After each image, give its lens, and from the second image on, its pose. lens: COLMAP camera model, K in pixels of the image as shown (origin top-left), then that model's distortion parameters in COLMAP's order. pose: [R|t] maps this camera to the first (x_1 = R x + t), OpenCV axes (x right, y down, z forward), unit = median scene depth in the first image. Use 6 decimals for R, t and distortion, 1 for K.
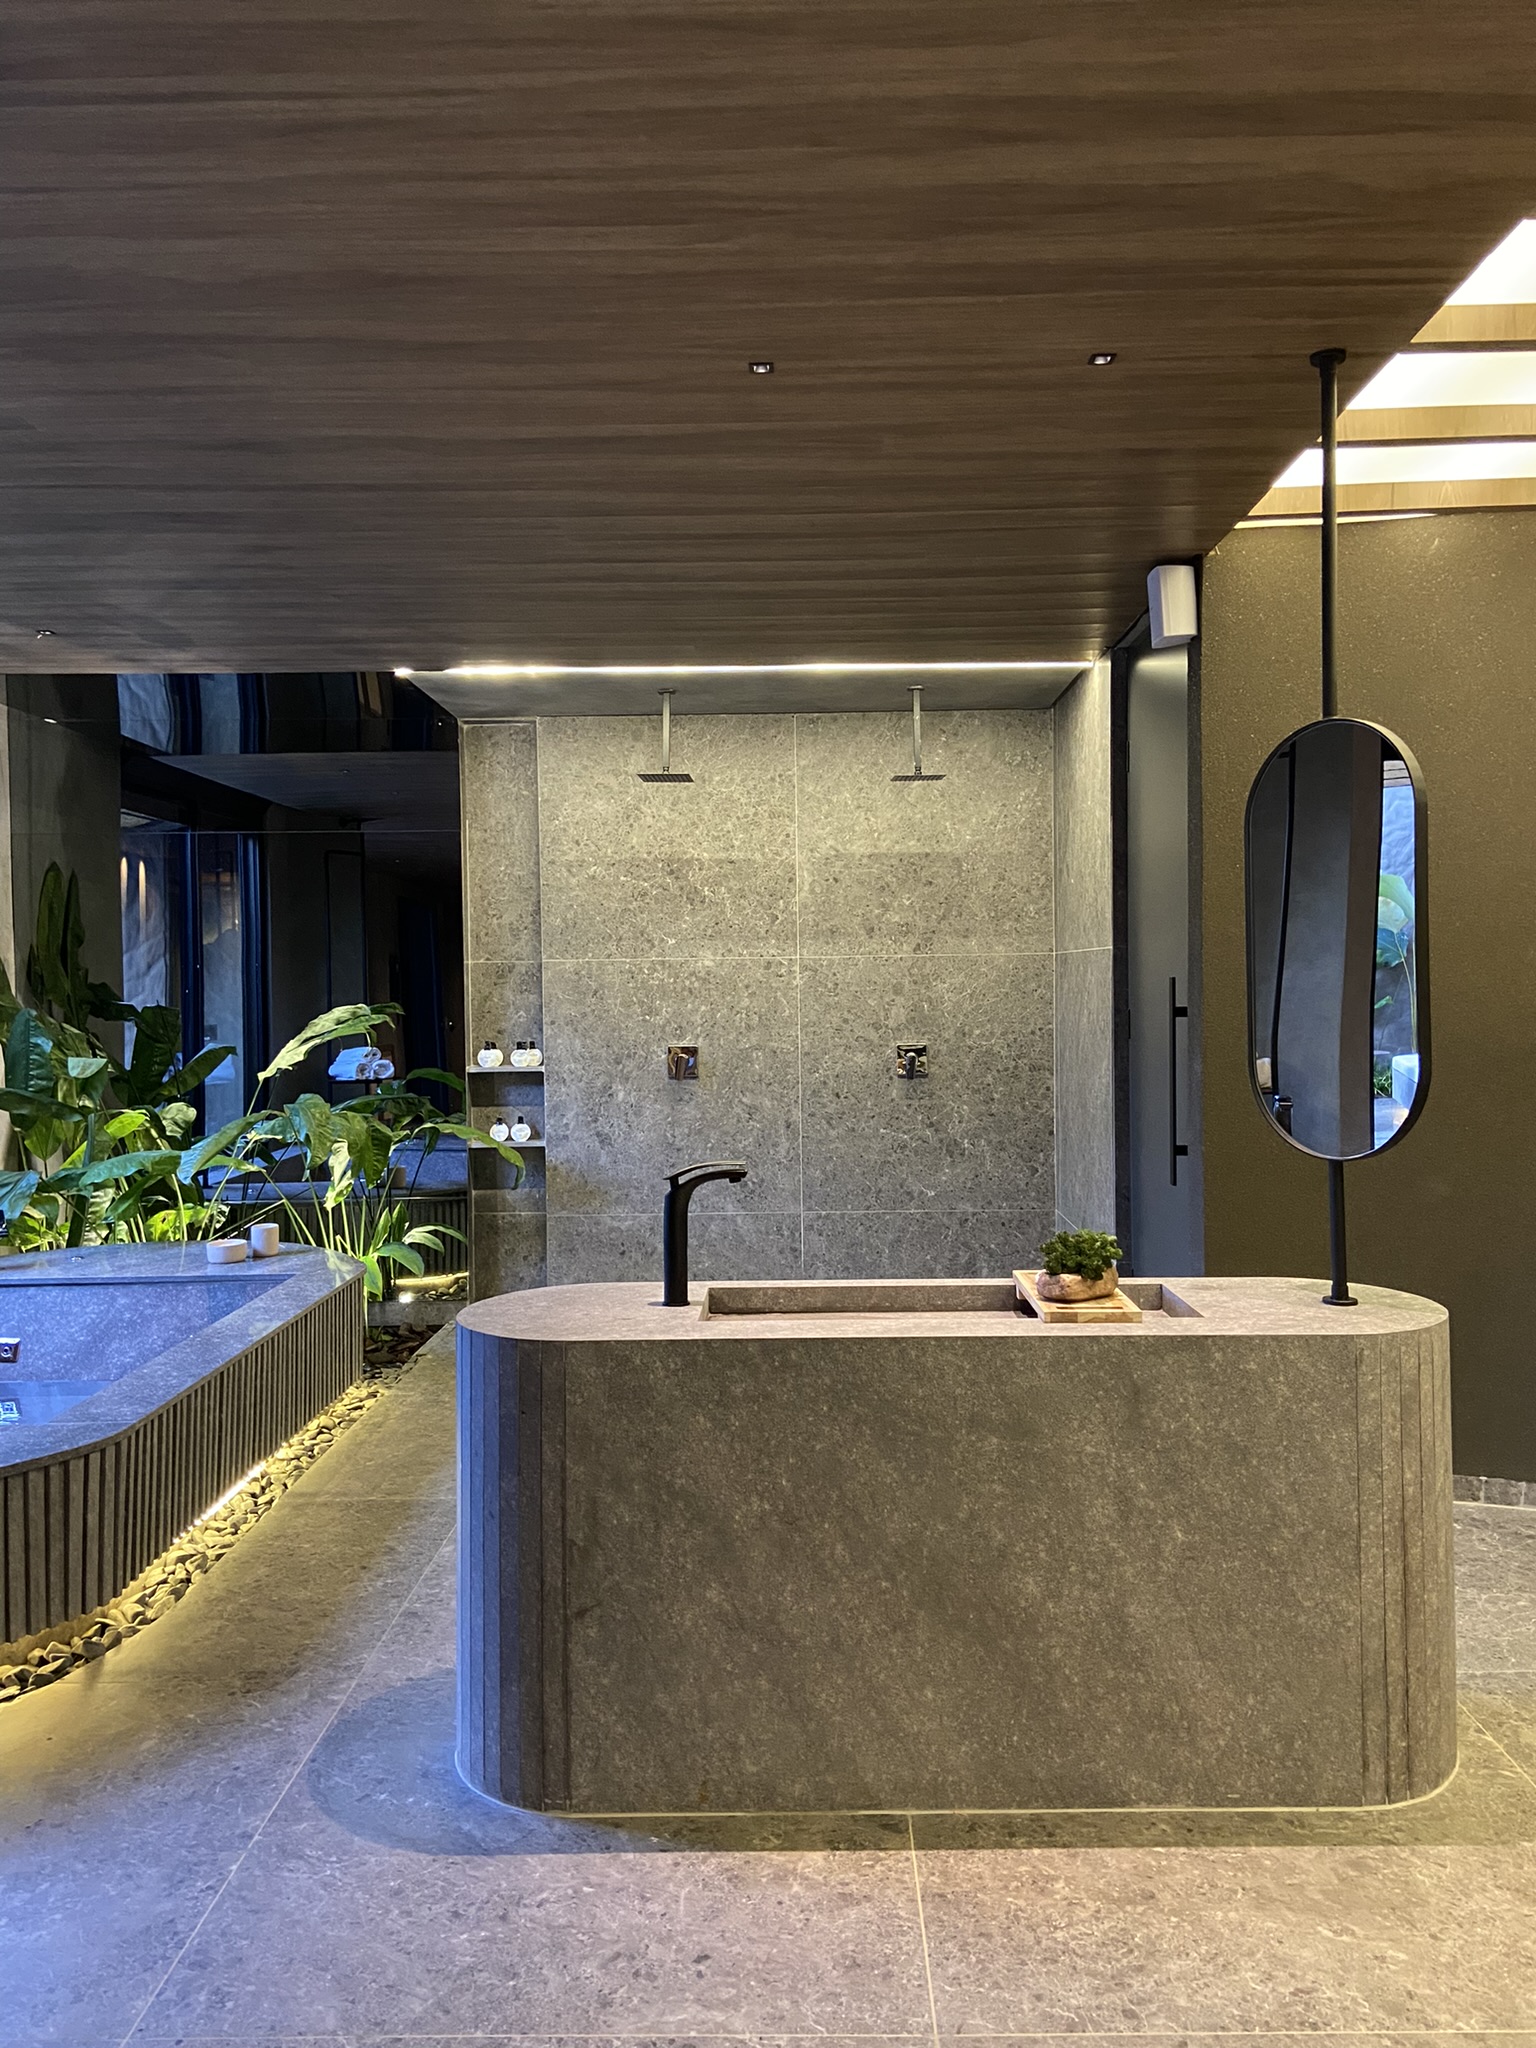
lens RADIAL K [[1522.1, 0, 768.0], [0, 1522.1, 1024.0], [0, 0, 1]] dist [0.118149, -0.148010]
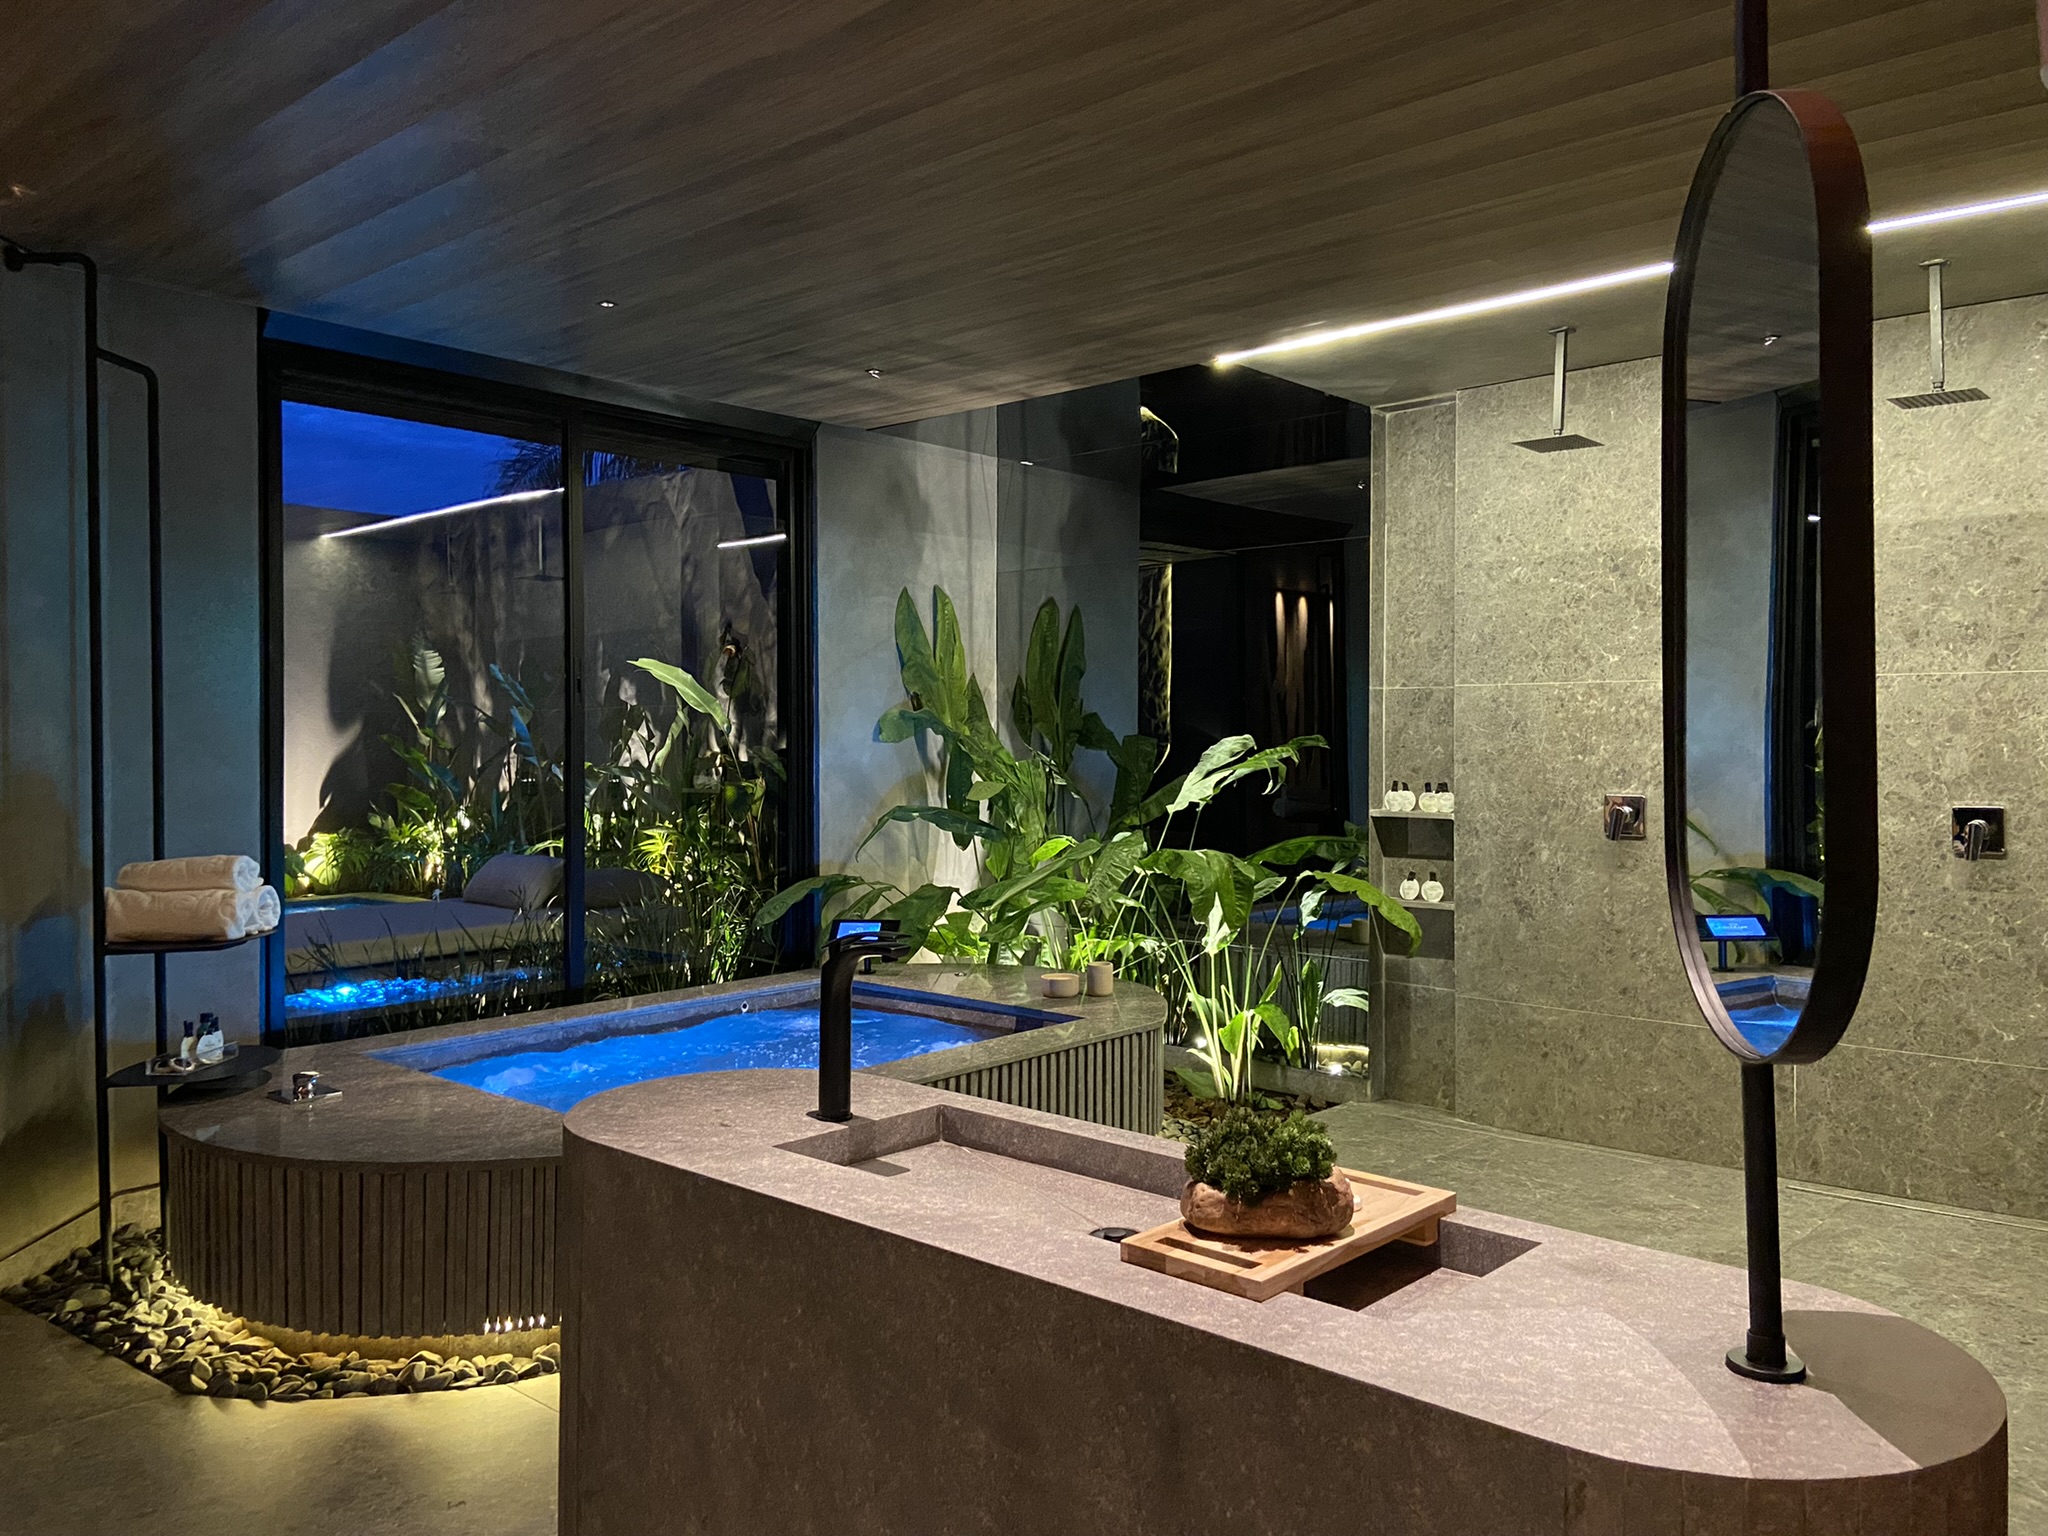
lens RADIAL K [[1522.1, 0, 1025.2], [0, 1522.1, 752.4], [0, 0, 1]] dist [0.118149, -0.148010]
pose [[0.754538, 0.020955, -0.655922, 0.223030], [-0.027499, 0.999622, 0.000302, 0.000846], [0.655681, 0.017809, 0.754828, 0.220976]]
